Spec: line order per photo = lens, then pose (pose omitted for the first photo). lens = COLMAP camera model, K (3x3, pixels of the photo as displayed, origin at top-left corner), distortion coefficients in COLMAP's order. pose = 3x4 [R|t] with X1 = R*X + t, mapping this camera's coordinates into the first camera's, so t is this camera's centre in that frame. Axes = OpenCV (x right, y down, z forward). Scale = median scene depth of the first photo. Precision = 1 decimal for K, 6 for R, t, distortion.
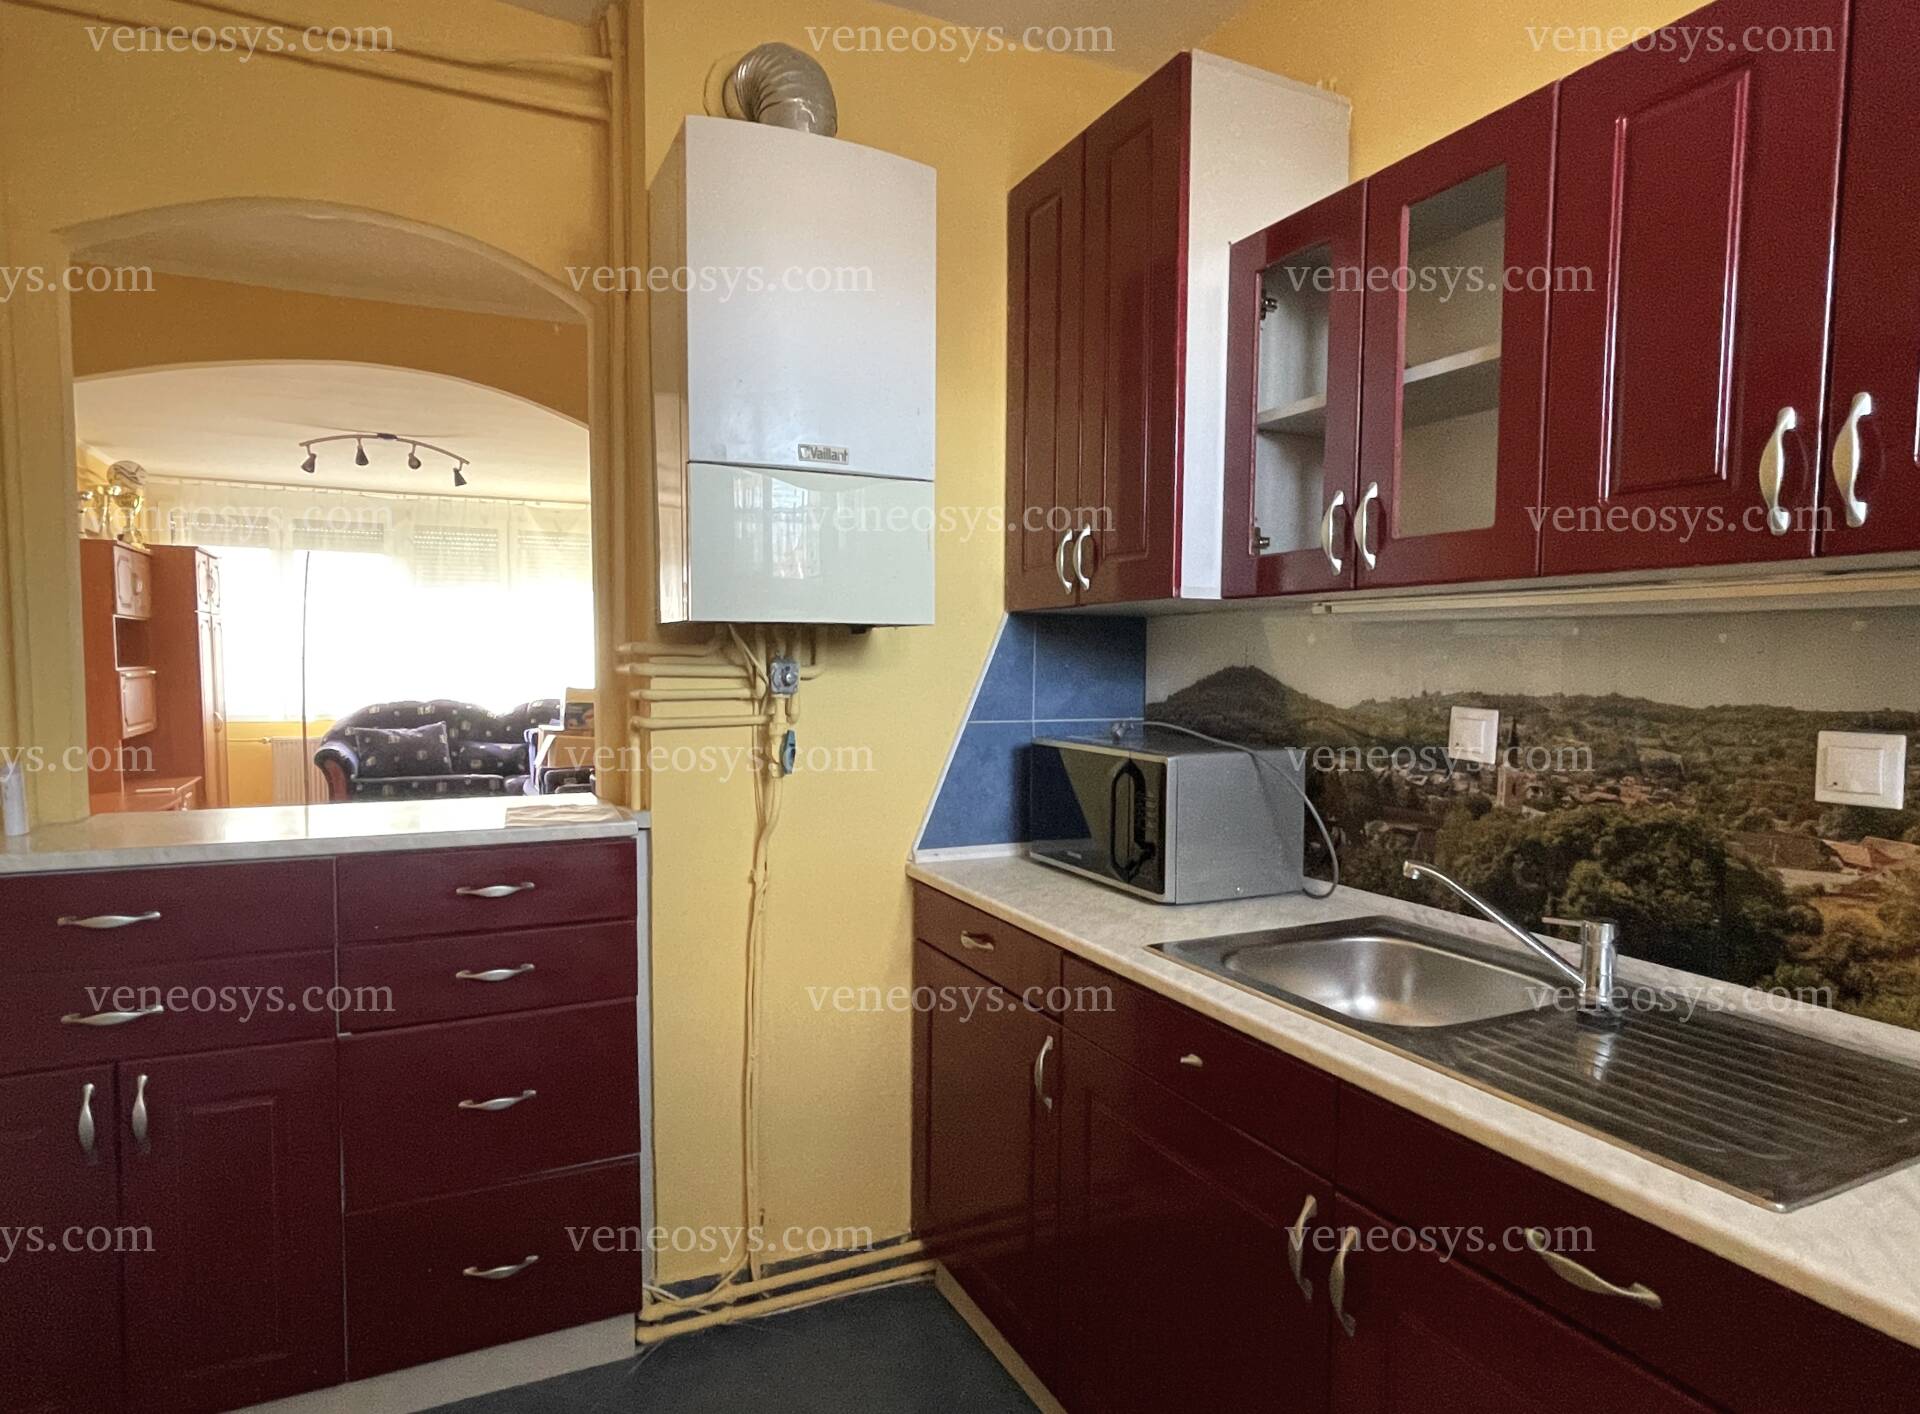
lens RADIAL K [[1098.9, 0, 953.5], [0, 1098.9, 727.2], [0, 0, 1]] dist [-0.006522, -0.001177]
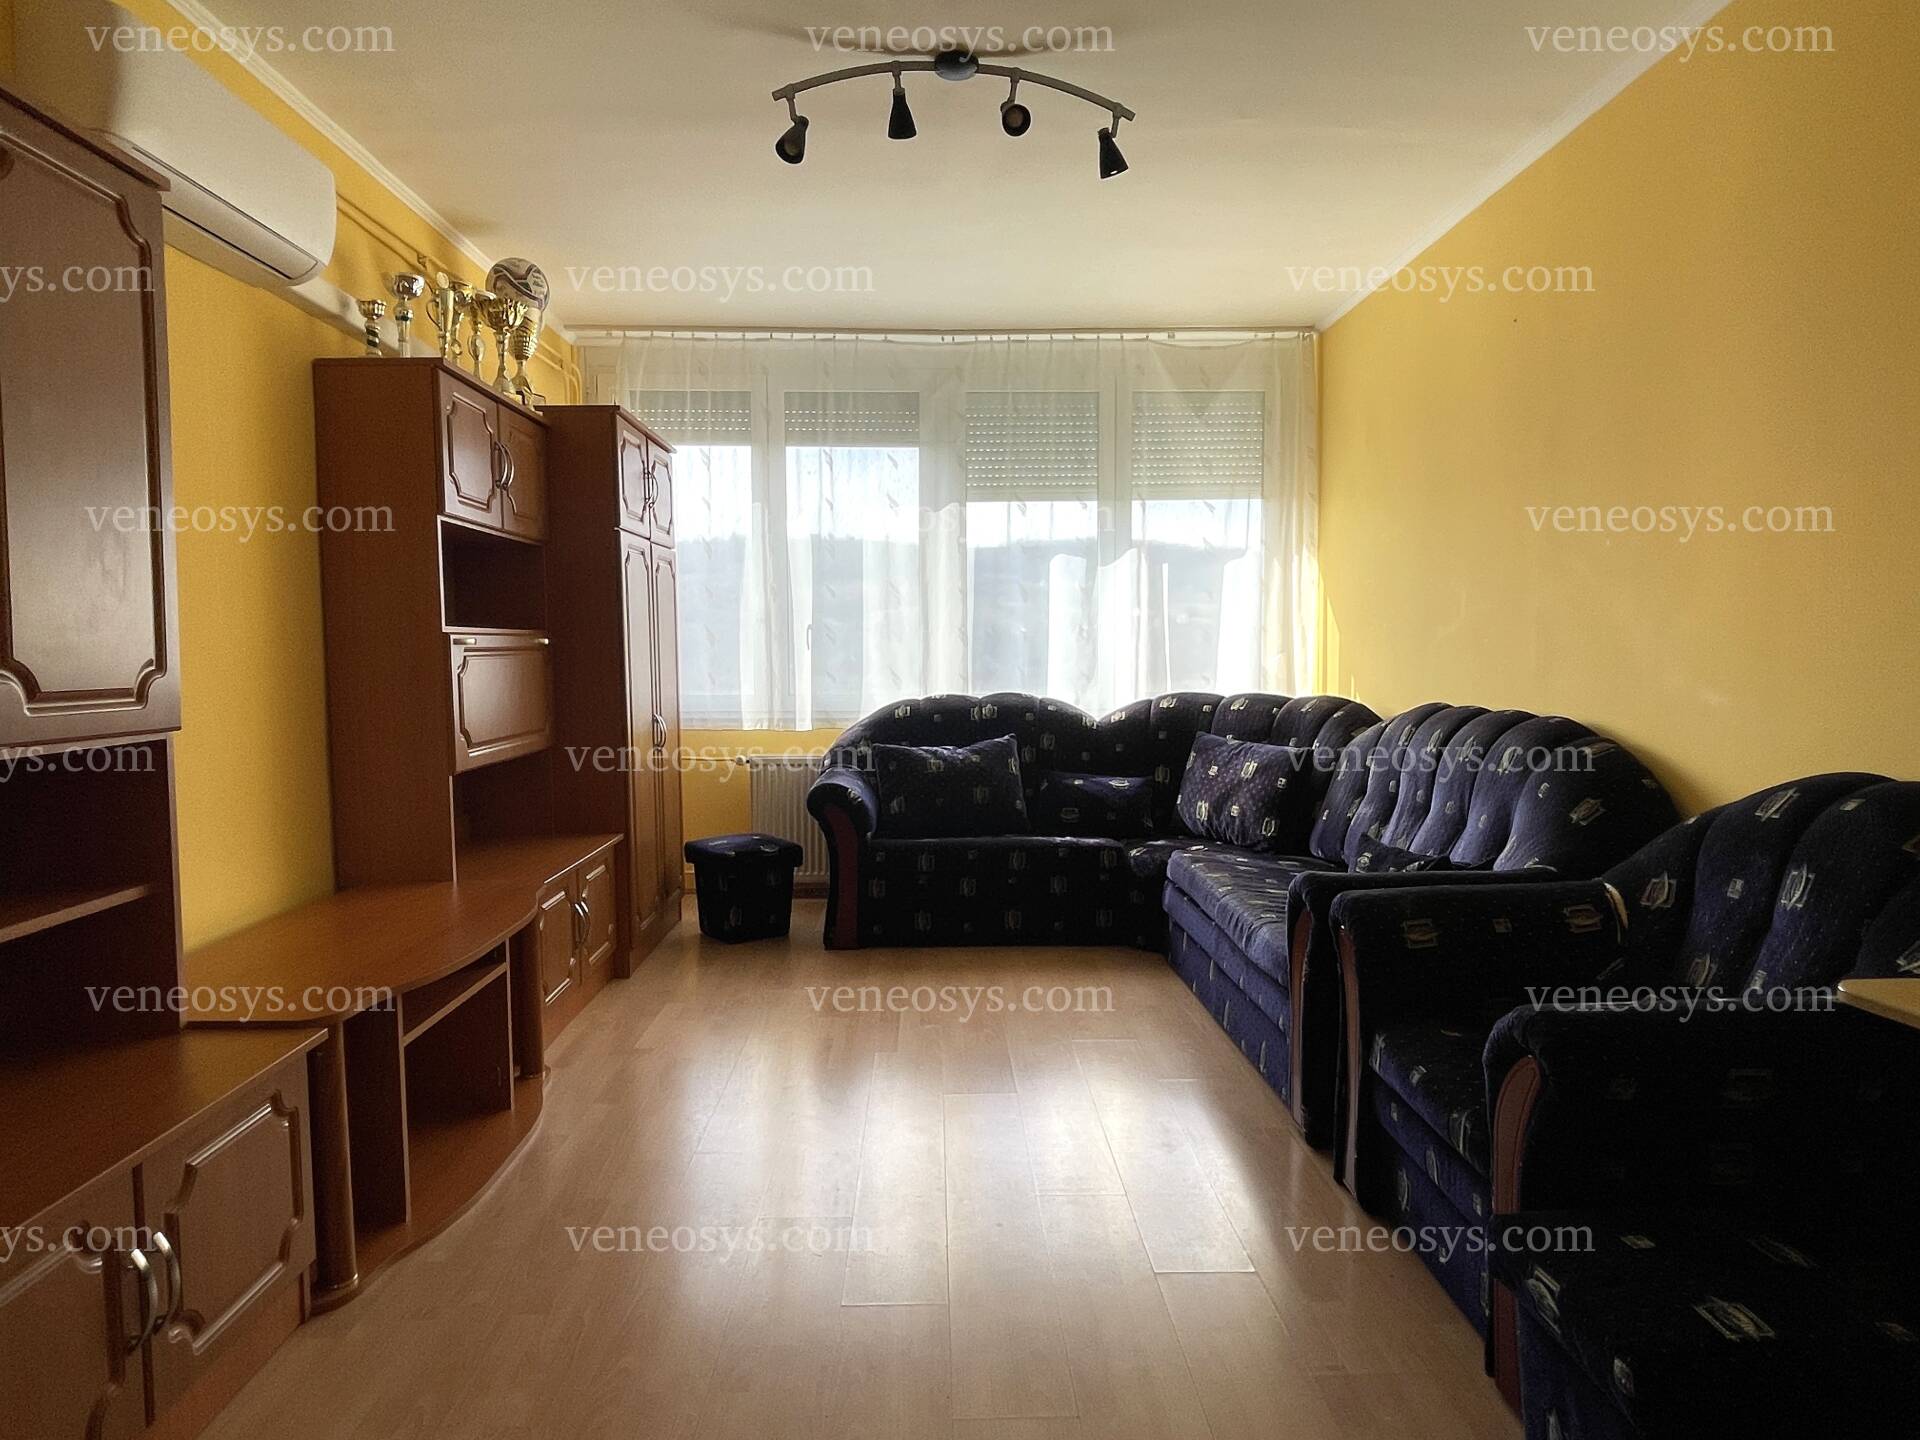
lens RADIAL K [[1140.3, 0, 960.0], [0, 1140.3, 720.0], [0, 0, 1]] dist [0.000717, 0.000053]
pose [[0.914635, 0.012012, -0.404103, -0.295937], [-0.013802, 0.999904, -0.001517, -0.012811], [0.404046, 0.006965, 0.914712, 0.532214]]
